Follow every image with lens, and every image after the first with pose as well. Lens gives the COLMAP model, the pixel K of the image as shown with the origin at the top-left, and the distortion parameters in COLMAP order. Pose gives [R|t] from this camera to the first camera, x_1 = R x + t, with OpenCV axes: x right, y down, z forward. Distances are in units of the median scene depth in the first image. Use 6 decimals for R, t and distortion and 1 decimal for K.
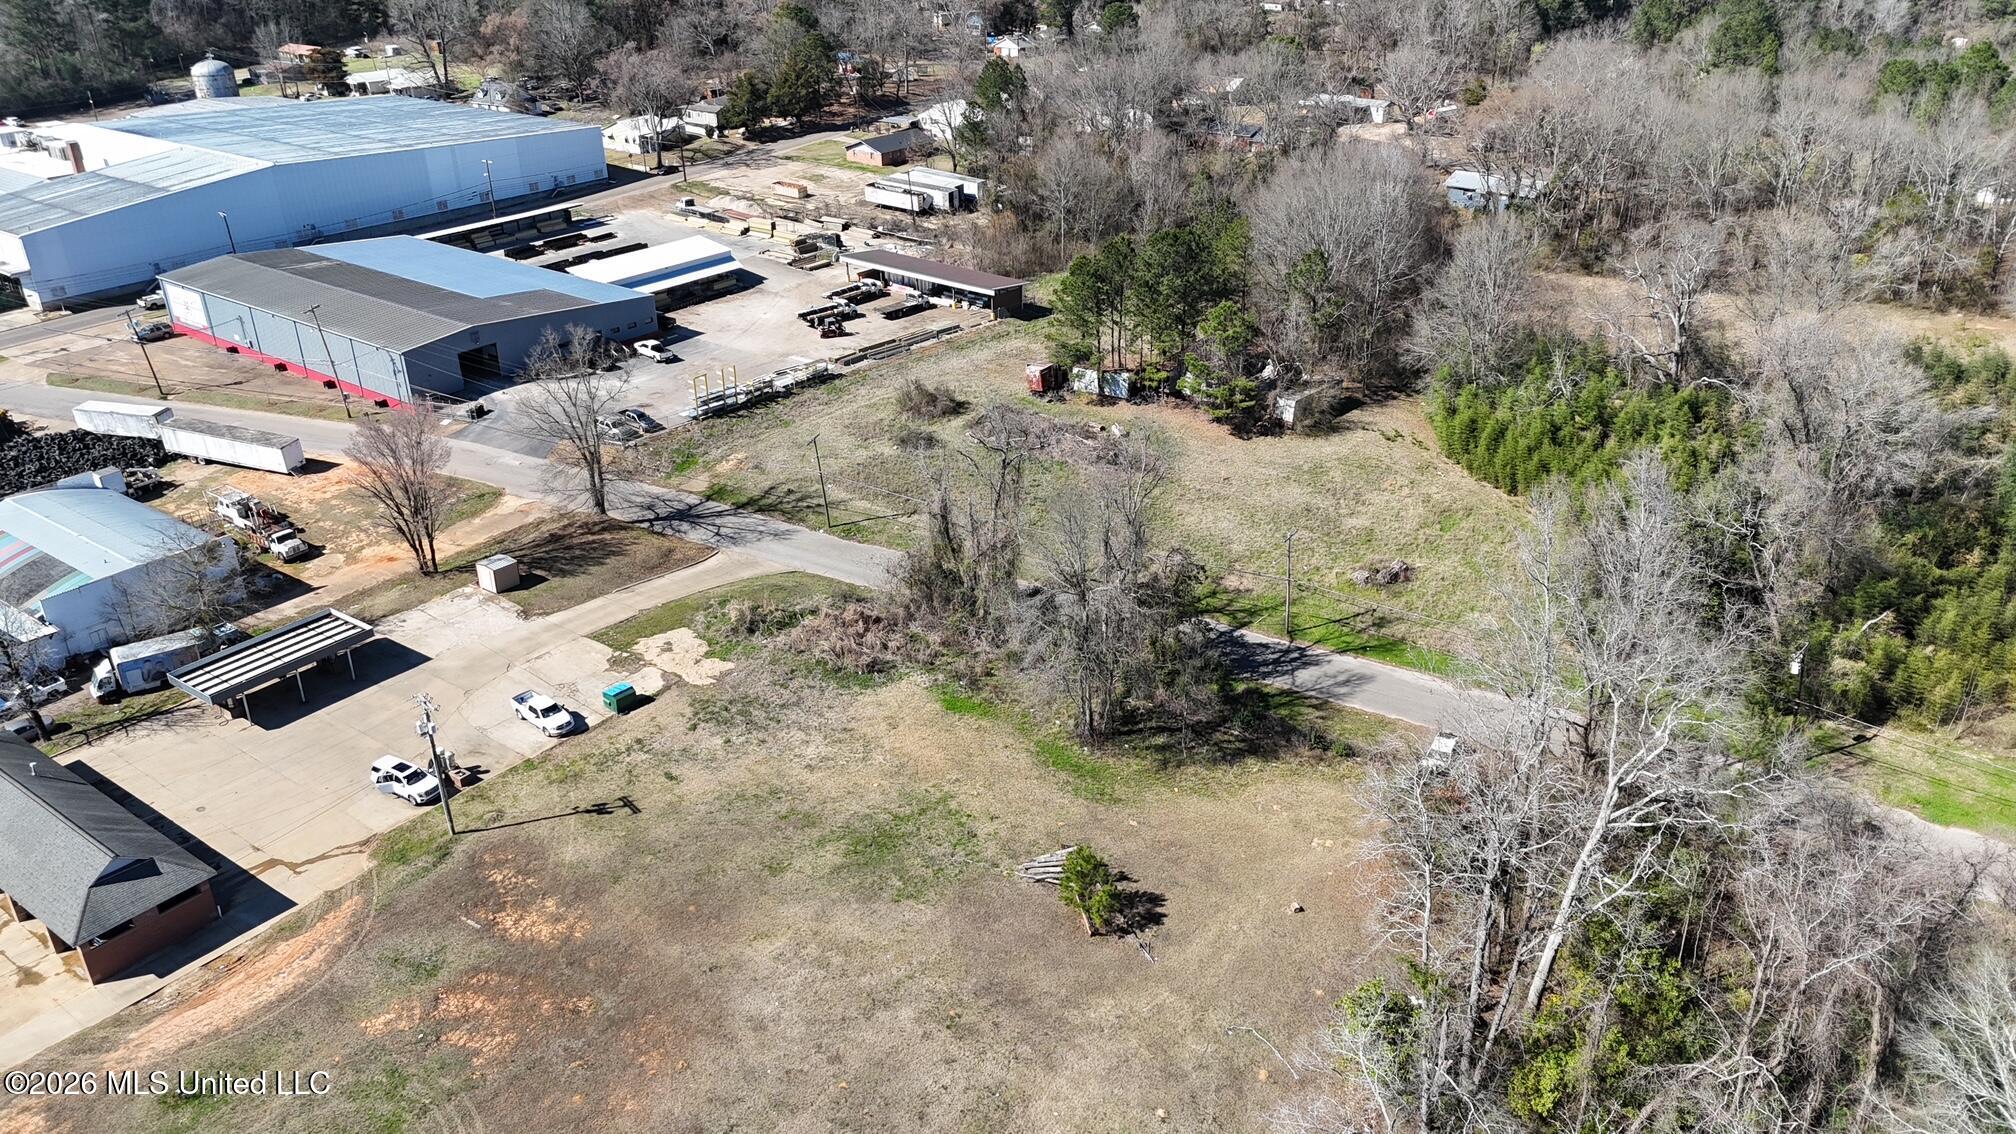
lens RADIAL K [[1482.9, 0, 1007.3], [0, 1482.9, 554.2], [0, 0, 1]] dist [0.082108, -0.088850]
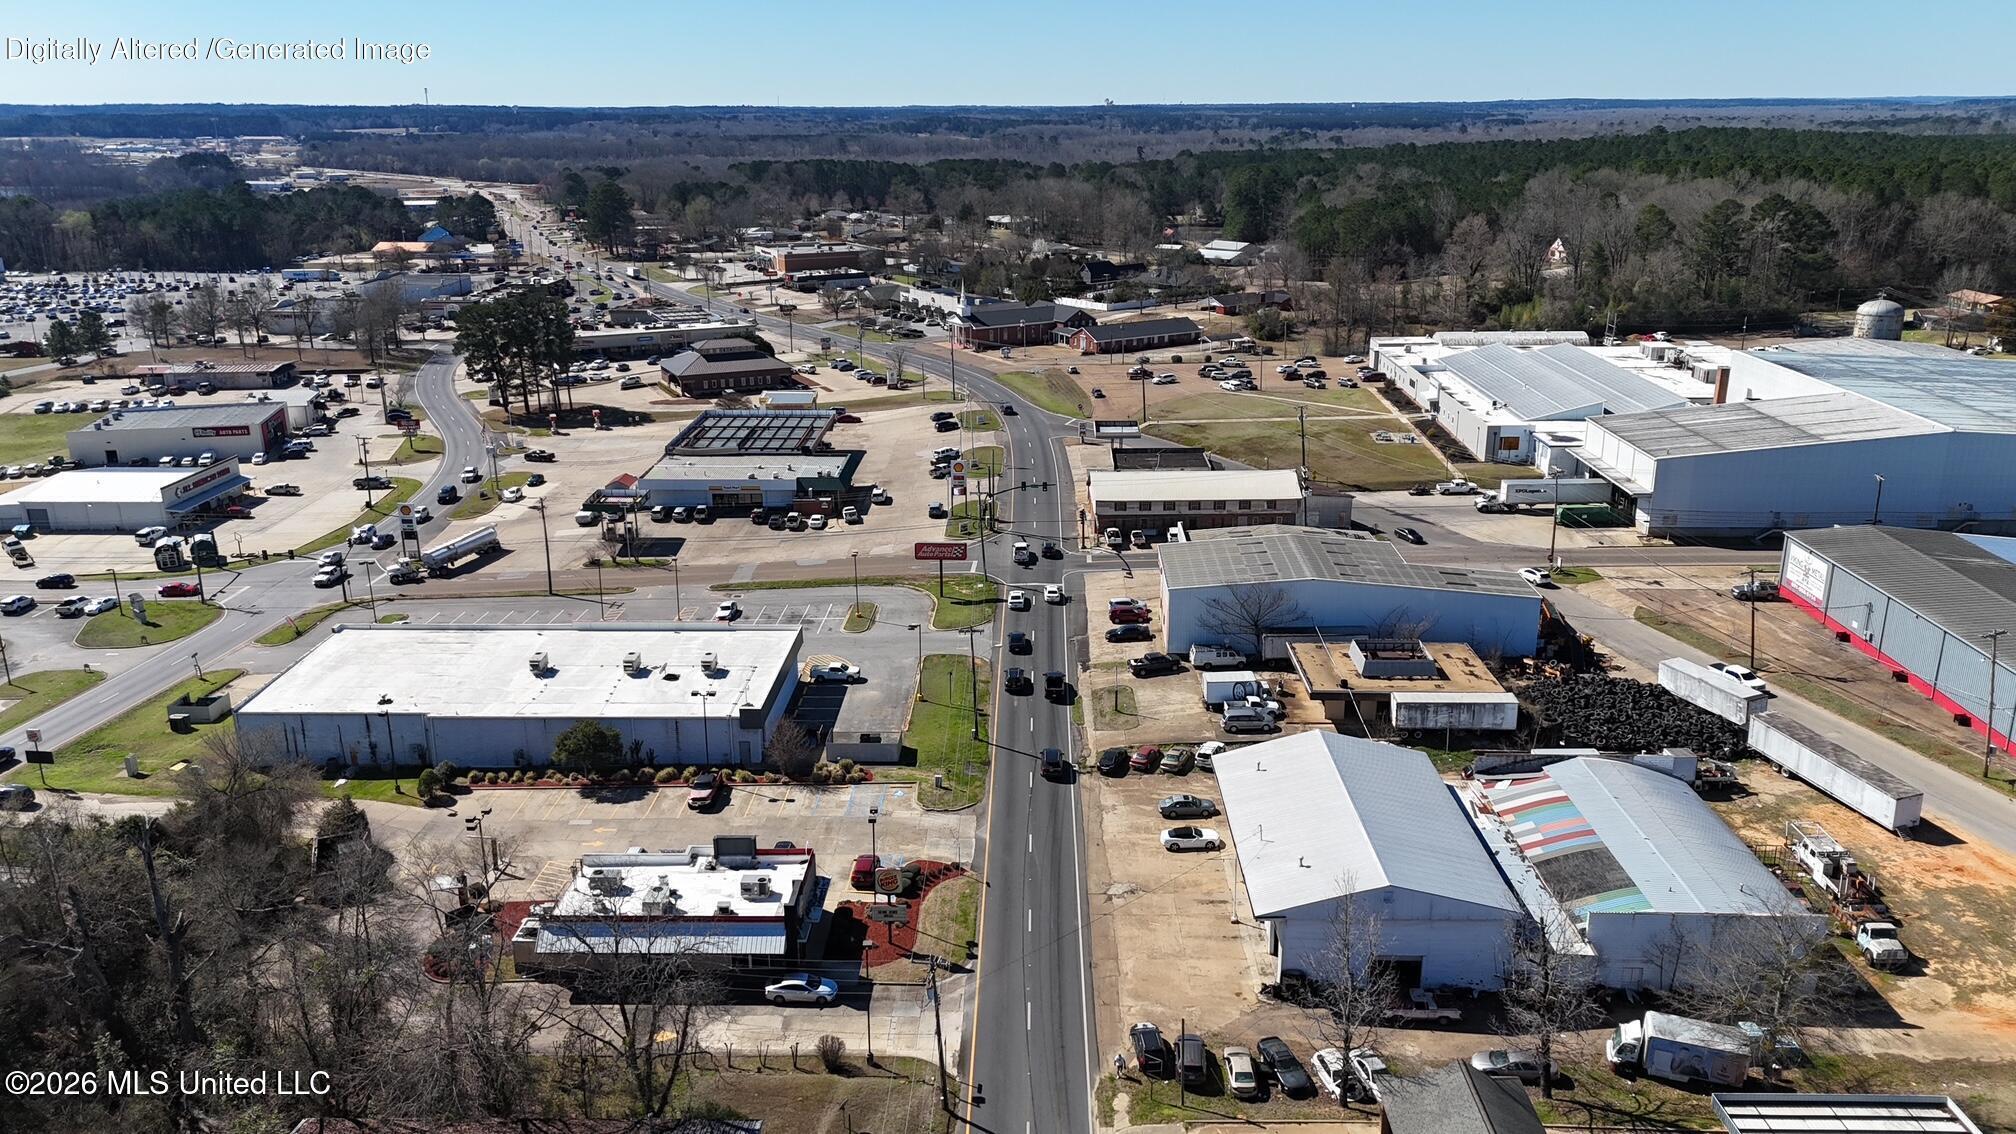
lens RADIAL K [[1482.9, 0, 1023.9], [0, 1482.9, 571.3], [0, 0, 1]] dist [0.082108, -0.088850]
pose [[0.584806, 0.254252, -0.770297, -0.160717], [-0.352277, 0.934990, 0.041164, -0.048493], [0.730687, 0.247285, 0.636355, 0.135735]]
